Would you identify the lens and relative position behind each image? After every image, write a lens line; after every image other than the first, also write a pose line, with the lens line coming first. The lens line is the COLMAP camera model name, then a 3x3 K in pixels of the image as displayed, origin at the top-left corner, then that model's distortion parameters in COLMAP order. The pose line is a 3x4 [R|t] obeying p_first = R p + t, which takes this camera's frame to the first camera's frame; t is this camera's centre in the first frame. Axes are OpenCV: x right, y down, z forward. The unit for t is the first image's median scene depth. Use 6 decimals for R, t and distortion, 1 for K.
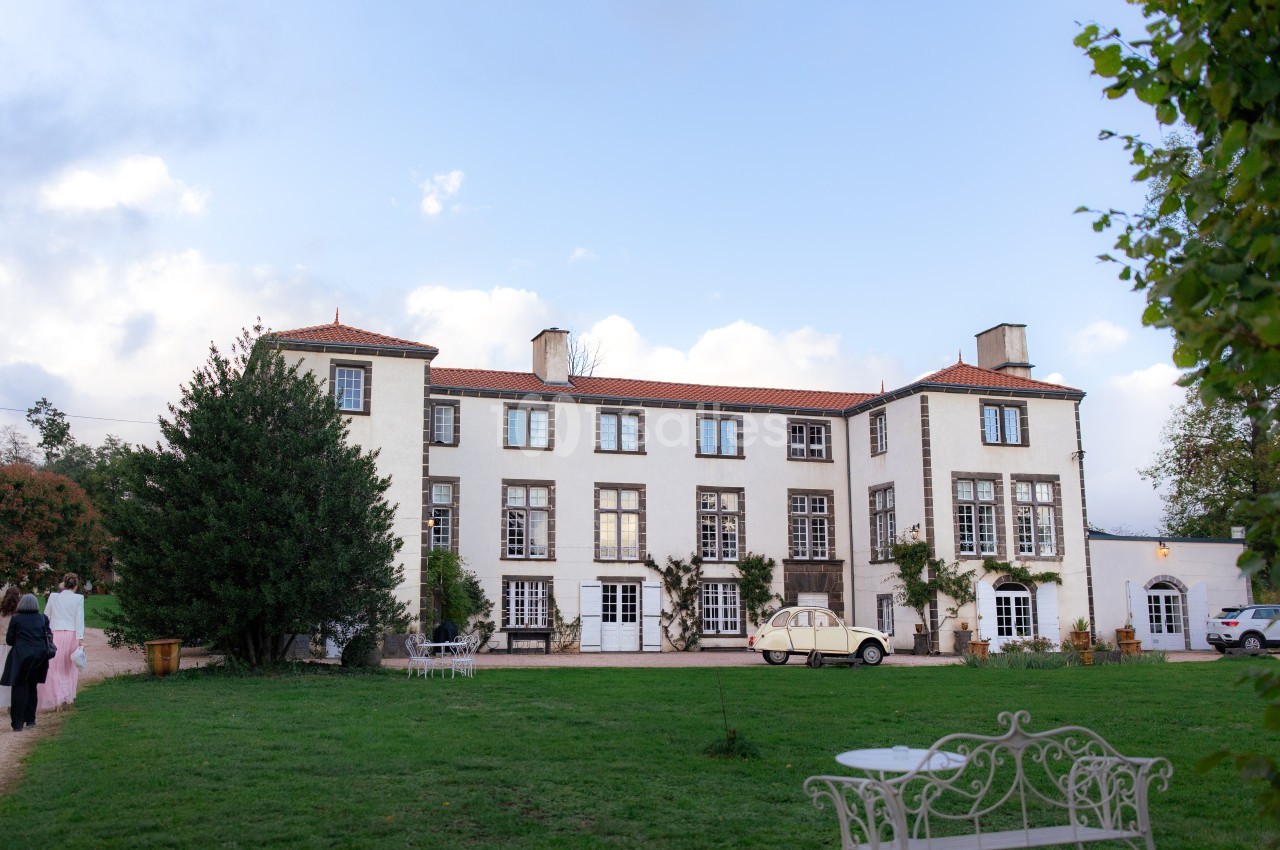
lens RADIAL K [[1242.7, 0, 637.9], [0, 1242.7, 420.8], [0, 0, 1]] dist [-0.003748, 0.000000]
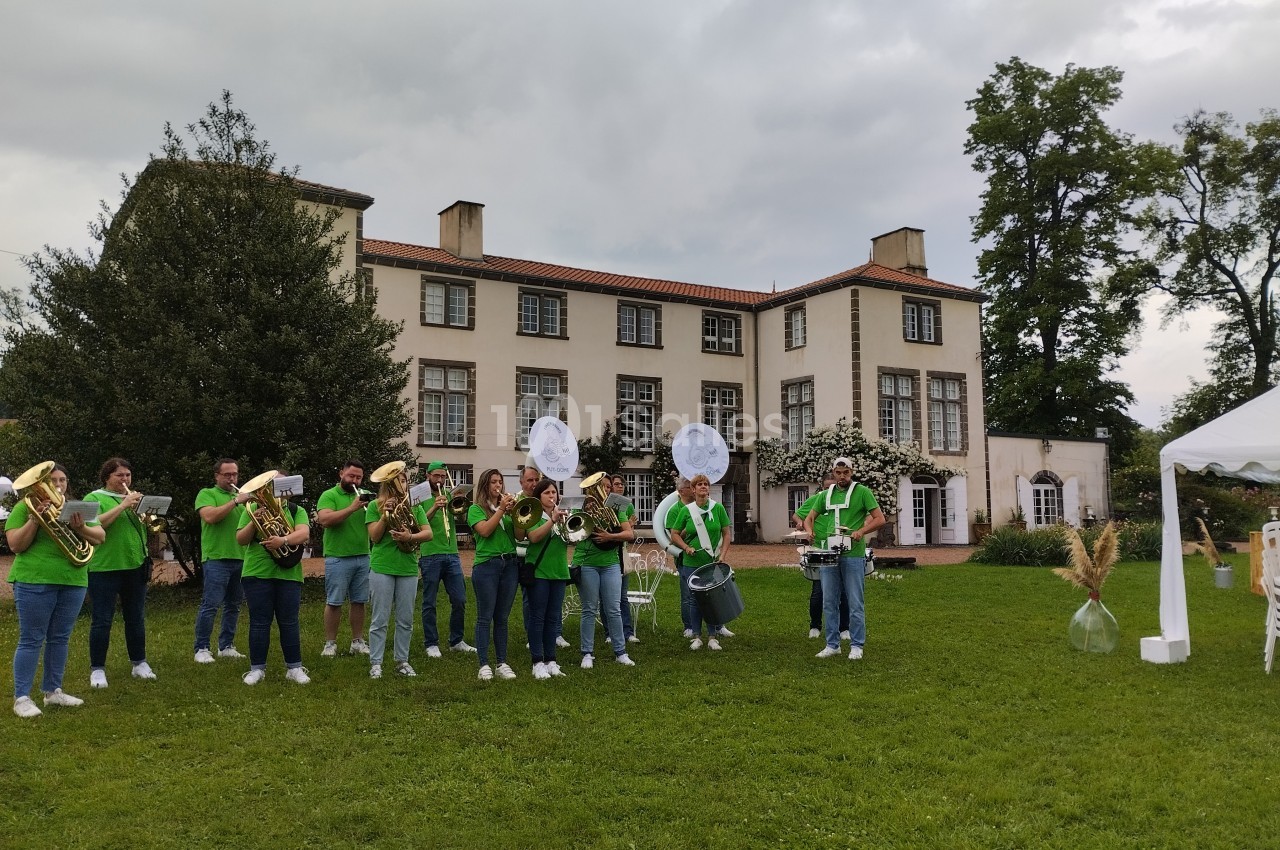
lens RADIAL K [[1044.5, 0, 639.7], [0, 1044.5, 431.3], [0, 0, 1]] dist [0.042873, -0.002661]
pose [[0.970974, 0.019113, 0.238418, -0.132474], [-0.038075, 0.996443, 0.075182, 0.035403], [-0.236133, -0.082078, 0.968248, 0.205900]]
